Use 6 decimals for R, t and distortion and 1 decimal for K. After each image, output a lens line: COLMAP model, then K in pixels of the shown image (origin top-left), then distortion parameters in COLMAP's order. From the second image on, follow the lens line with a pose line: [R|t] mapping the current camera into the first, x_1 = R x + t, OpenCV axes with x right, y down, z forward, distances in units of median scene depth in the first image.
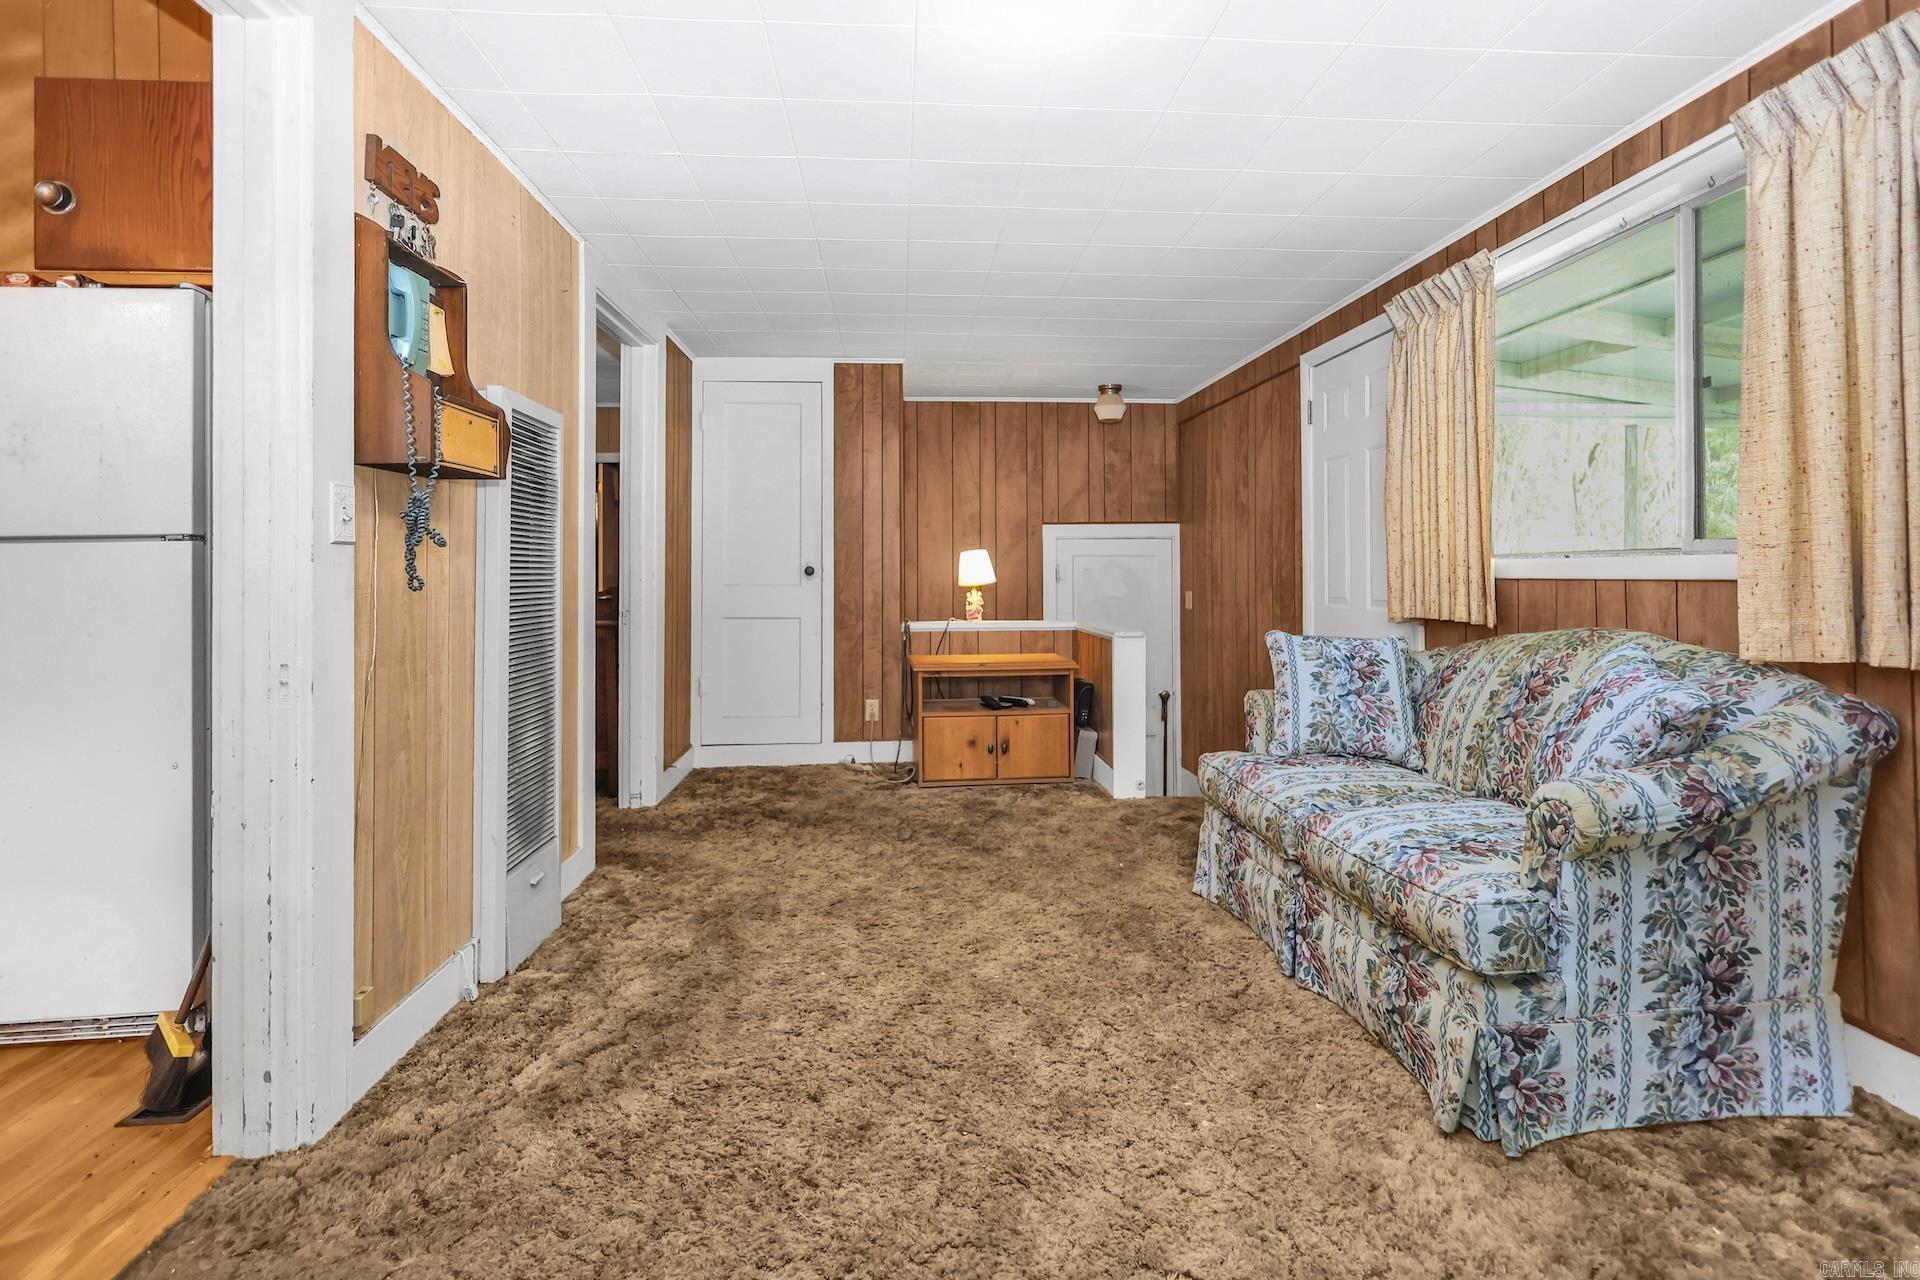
lens RADIAL K [[927.5, 0, 967.7], [0, 927.5, 572.8], [0, 0, 1]] dist [0.003282, 0.000299]
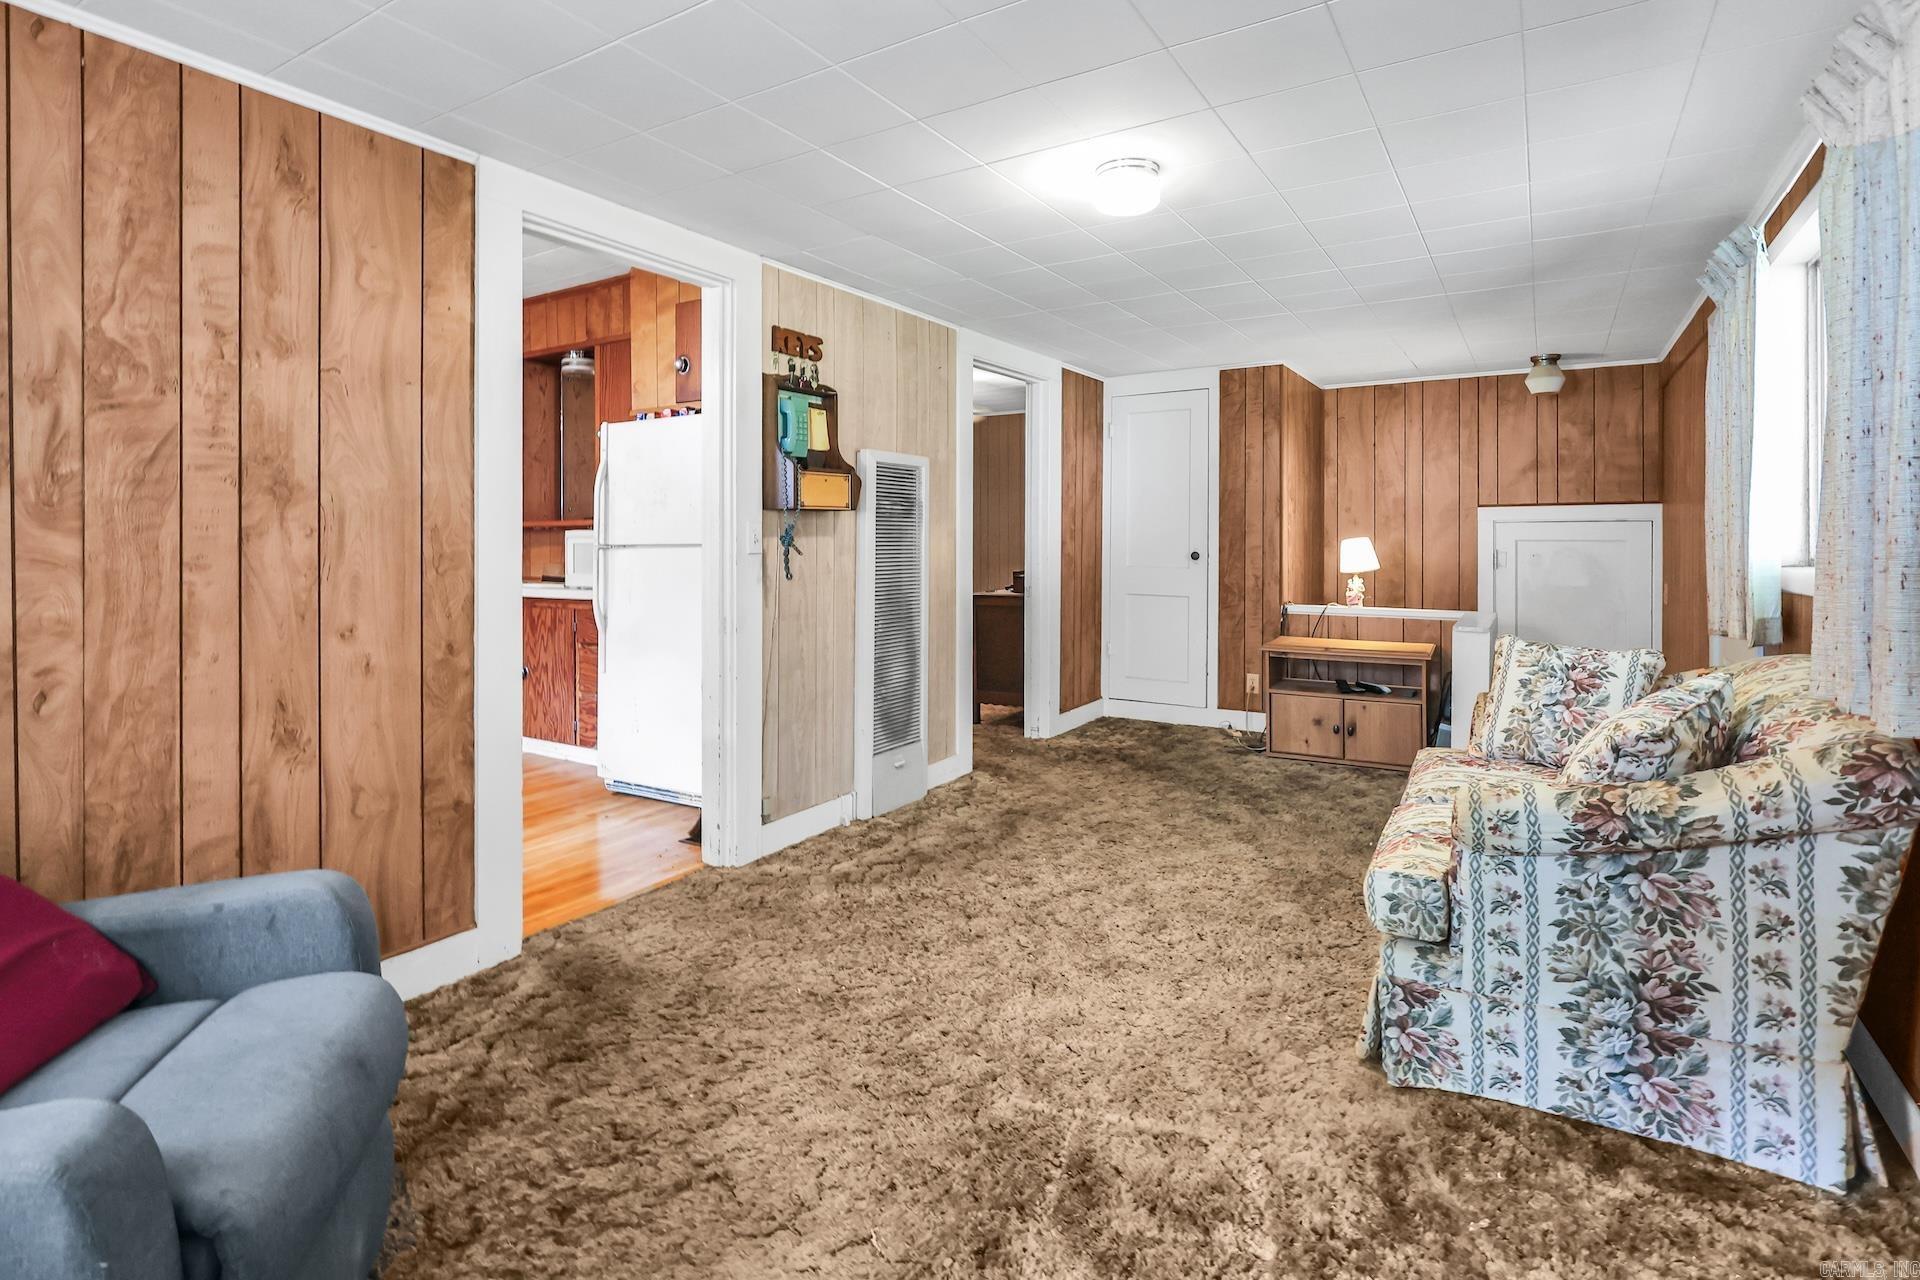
lens RADIAL K [[926.7, 0, 956.4], [0, 926.7, 554.7], [0, 0, 1]] dist [0.003612, 0.000958]
pose [[0.806889, 0.015466, -0.590500, 0.657932], [-0.005368, 0.999808, 0.018851, -0.058623], [0.590679, -0.012041, 0.806817, -0.227312]]
